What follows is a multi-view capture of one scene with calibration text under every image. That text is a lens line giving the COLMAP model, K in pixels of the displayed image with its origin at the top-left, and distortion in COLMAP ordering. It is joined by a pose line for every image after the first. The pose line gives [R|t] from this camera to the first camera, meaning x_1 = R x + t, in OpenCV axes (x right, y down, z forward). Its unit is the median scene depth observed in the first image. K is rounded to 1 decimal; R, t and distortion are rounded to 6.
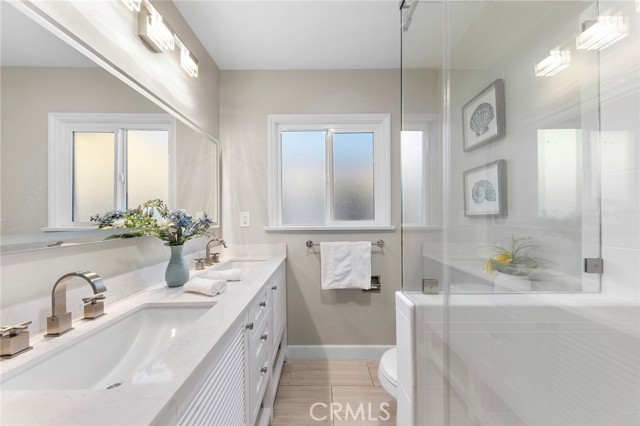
lens RADIAL K [[222.3, 0, 318.0], [0, 222.3, 217.2], [0, 0, 1]] dist [0.007997, -0.000396]
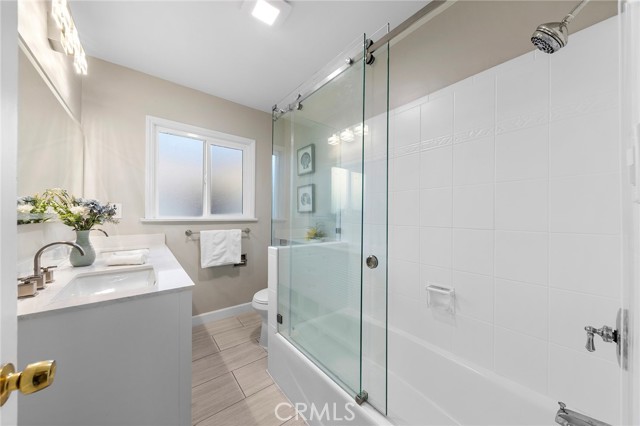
lens RADIAL K [[222.3, 0, 323.8], [0, 222.3, 215.4], [0, 0, 1]] dist [0.007997, -0.000396]
pose [[0.773583, 0.013443, 0.633553, -0.249720], [-0.013038, 0.999901, -0.005297, 0.023760], [-0.633561, -0.004162, 0.773681, -0.411683]]
